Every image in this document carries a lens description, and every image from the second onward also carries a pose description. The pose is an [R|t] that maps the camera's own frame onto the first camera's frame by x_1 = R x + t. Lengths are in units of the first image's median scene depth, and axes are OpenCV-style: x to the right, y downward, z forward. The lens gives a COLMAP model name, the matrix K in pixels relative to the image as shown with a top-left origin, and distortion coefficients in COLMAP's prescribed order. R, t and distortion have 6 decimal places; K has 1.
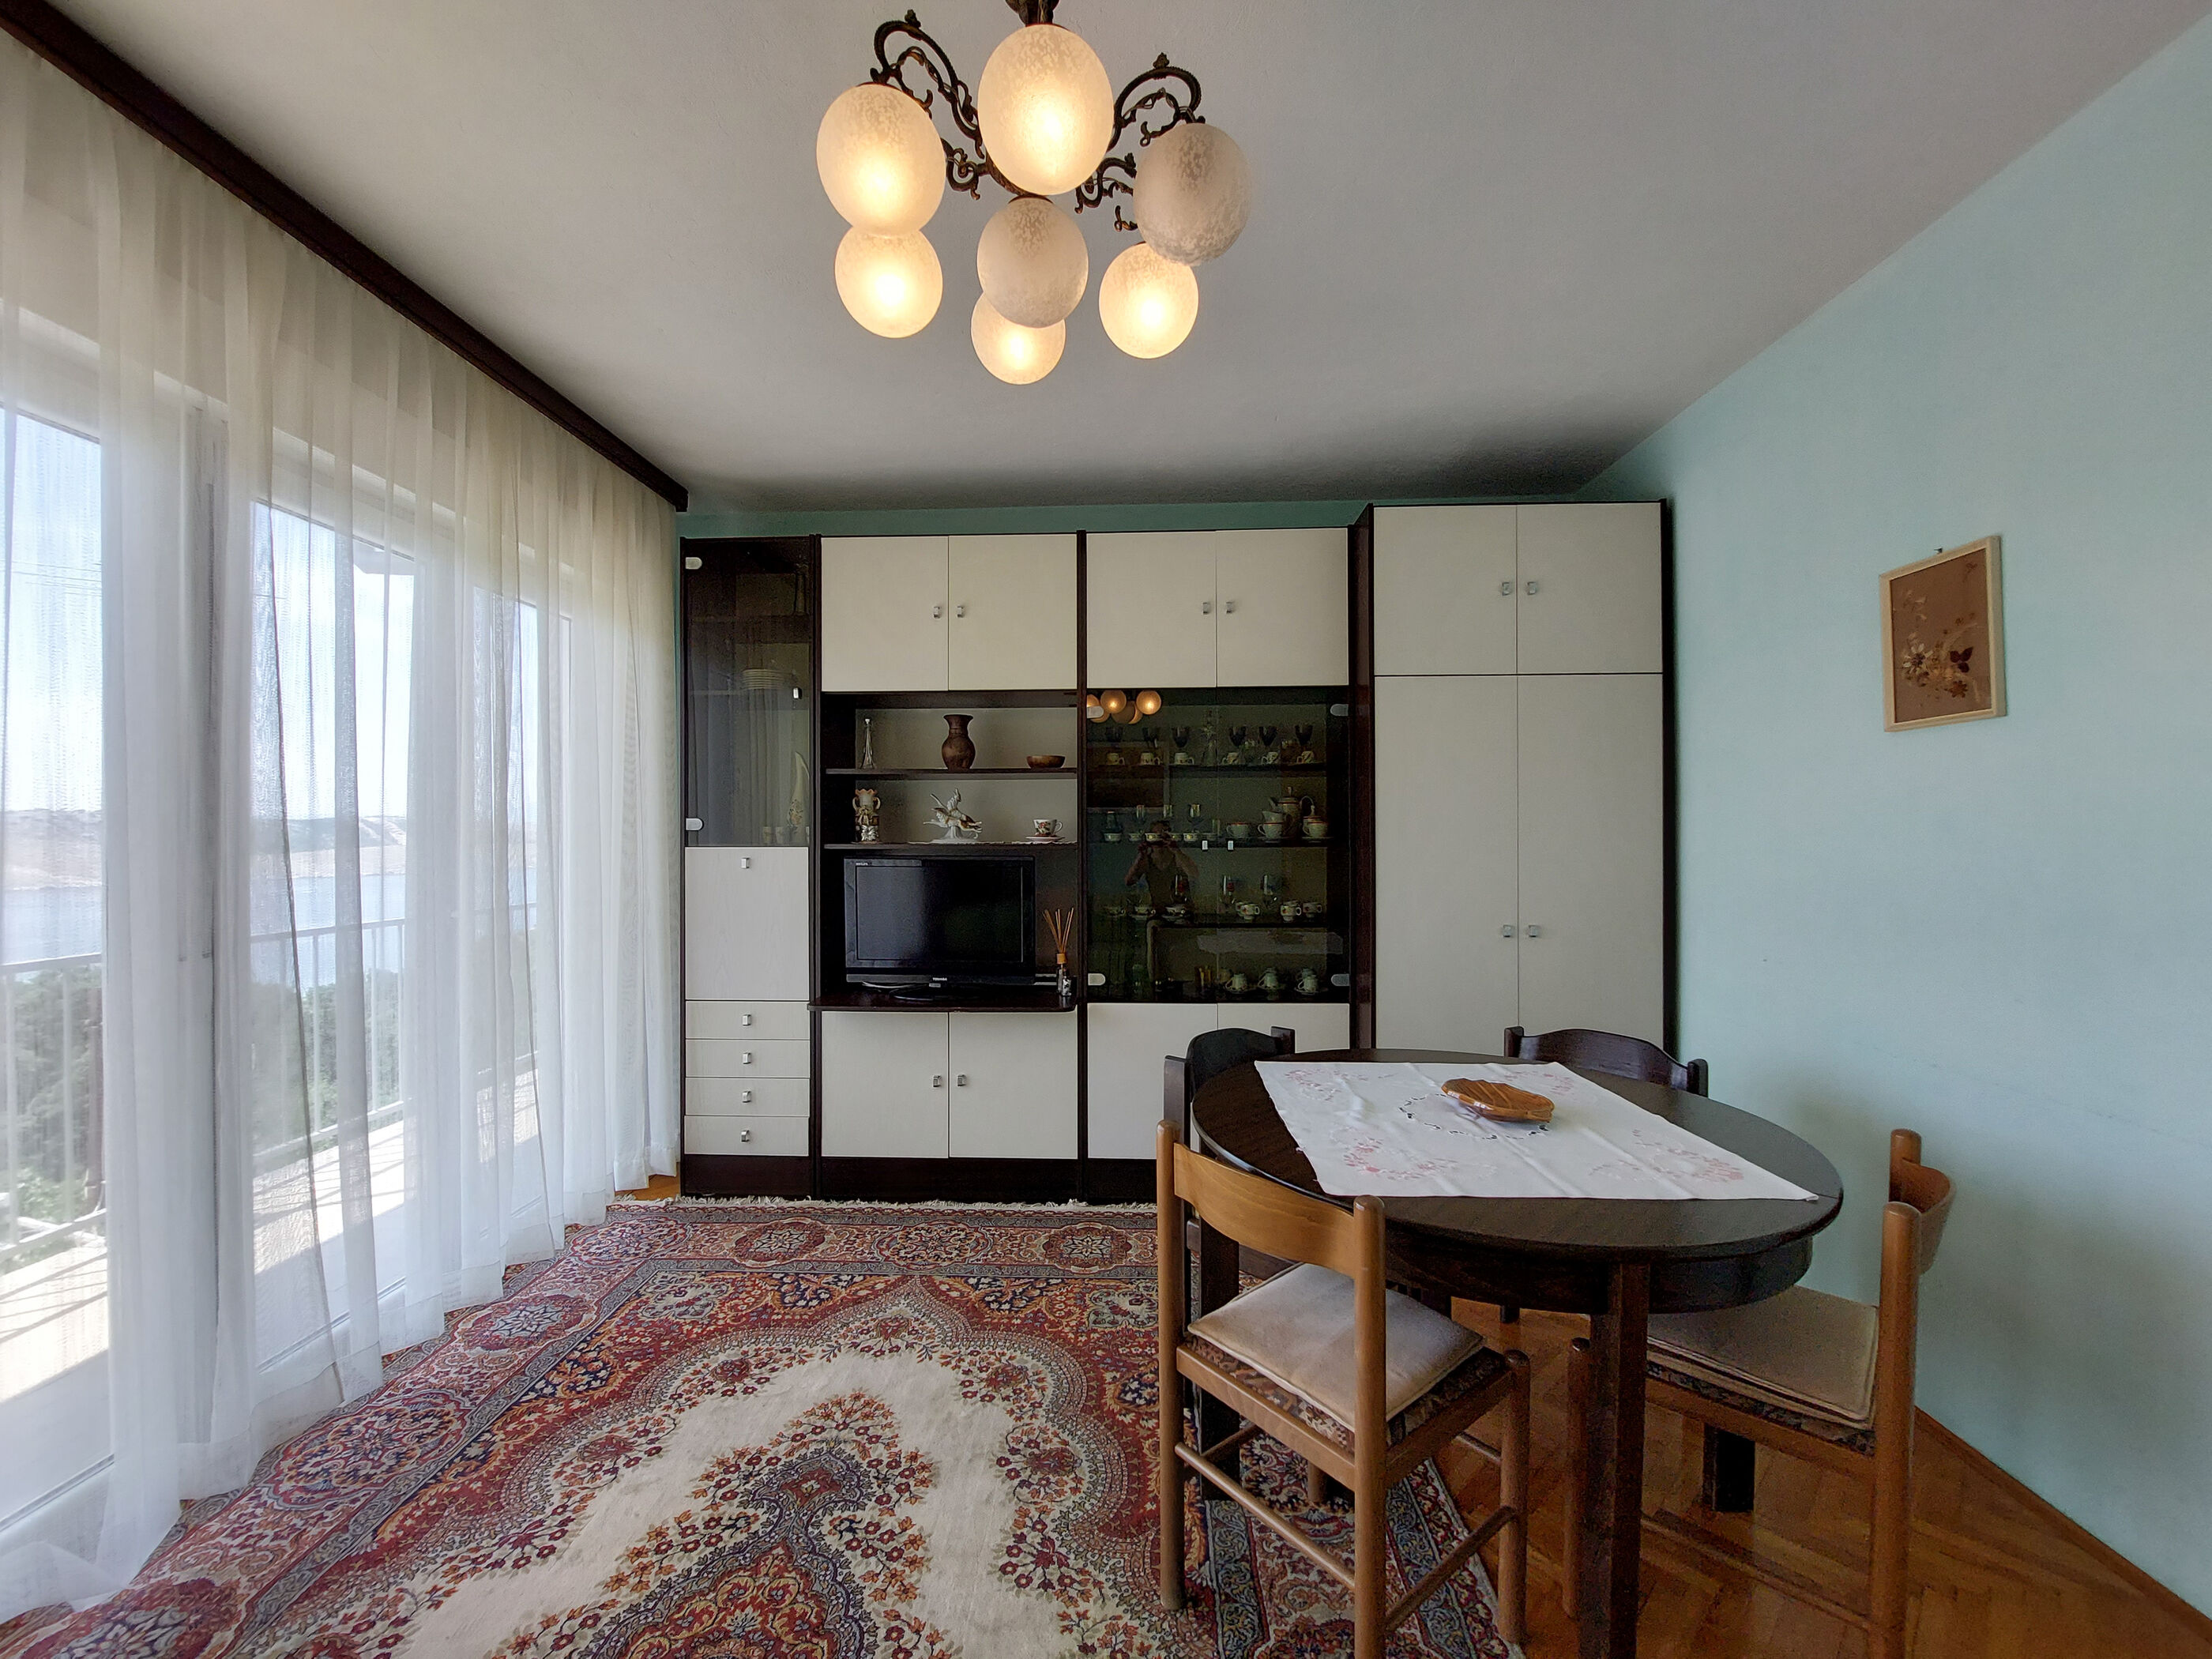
lens RADIAL K [[882.9, 0, 1103.8], [0, 882.9, 831.5], [0, 0, 1]] dist [-0.012877, -0.004929]
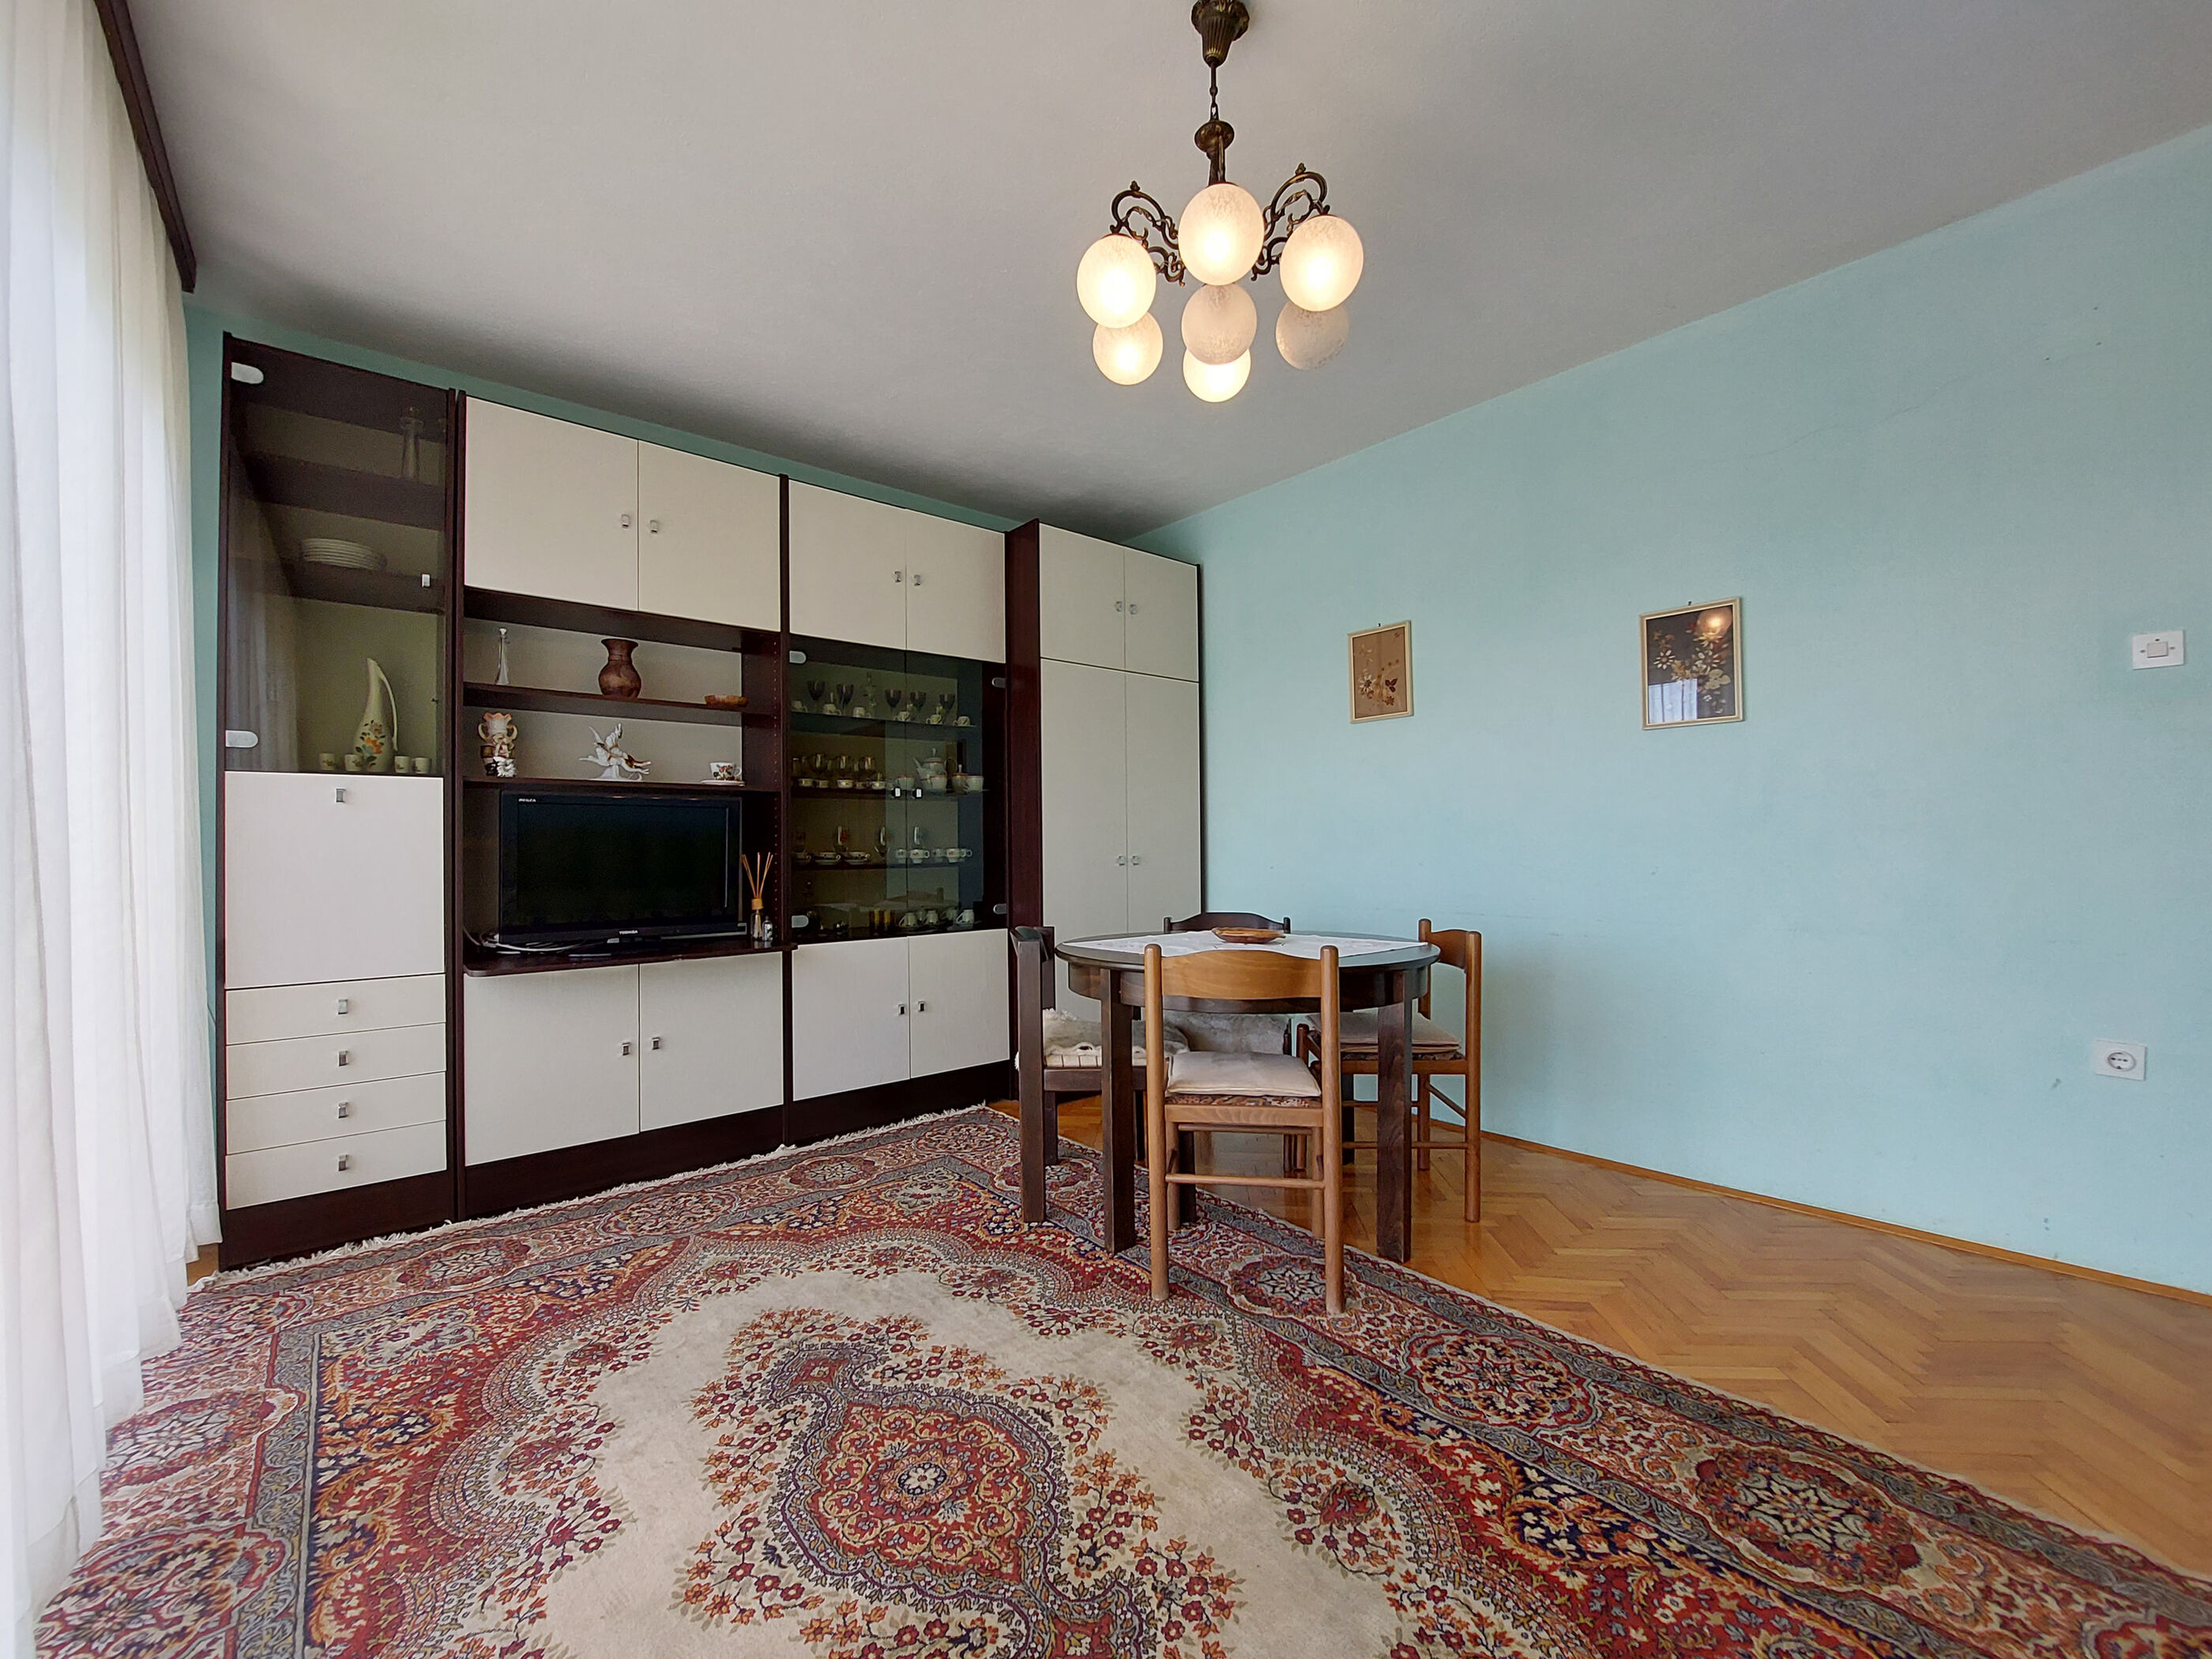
lens RADIAL K [[890.2, 0, 1113.7], [0, 890.2, 835.1], [0, 0, 1]] dist [-0.009533, -0.005531]
pose [[0.733334, 0.002512, 0.679864, -0.472946], [0.007762, 0.999897, -0.012067, 0.090857], [-0.679824, 0.014126, 0.733239, 0.010686]]
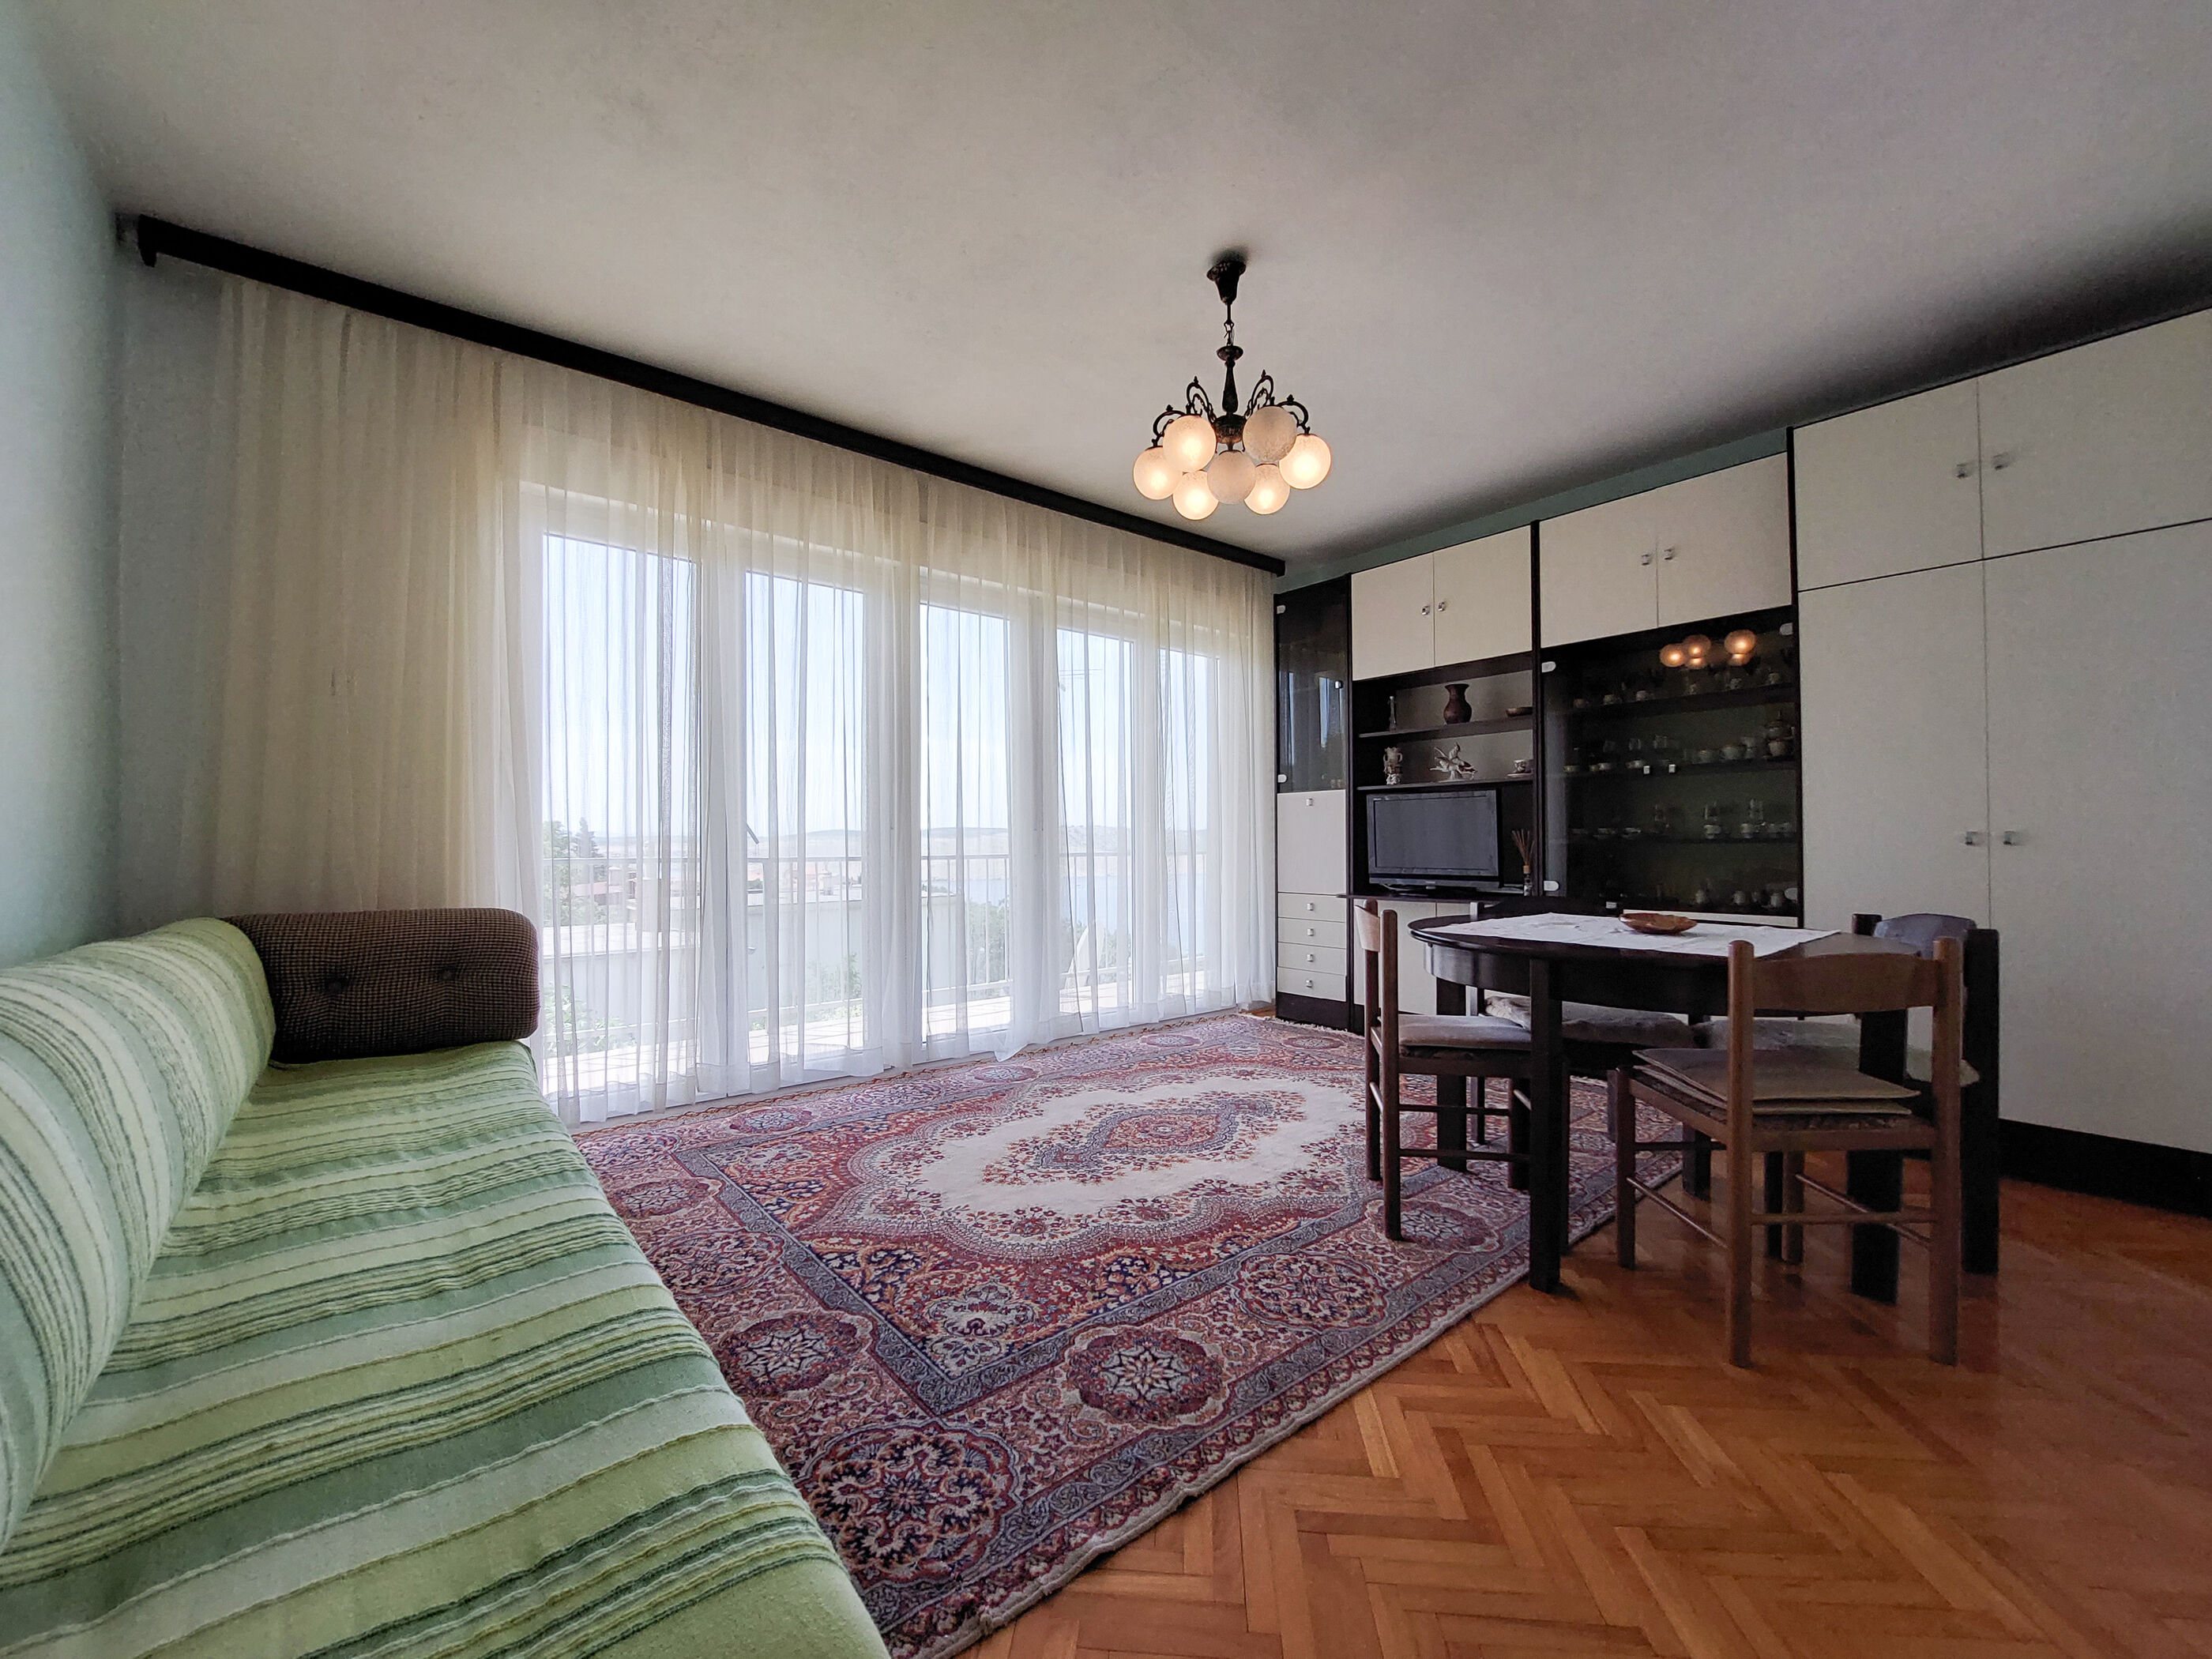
lens RADIAL K [[884.3, 0, 1099.7], [0, 884.3, 835.7], [0, 0, 1]] dist [-0.010813, -0.008952]
pose [[0.658626, -0.009136, -0.752415, 0.537036], [0.007297, 0.999957, -0.005755, 0.108874], [0.752435, -0.001700, 0.658664, -0.287991]]
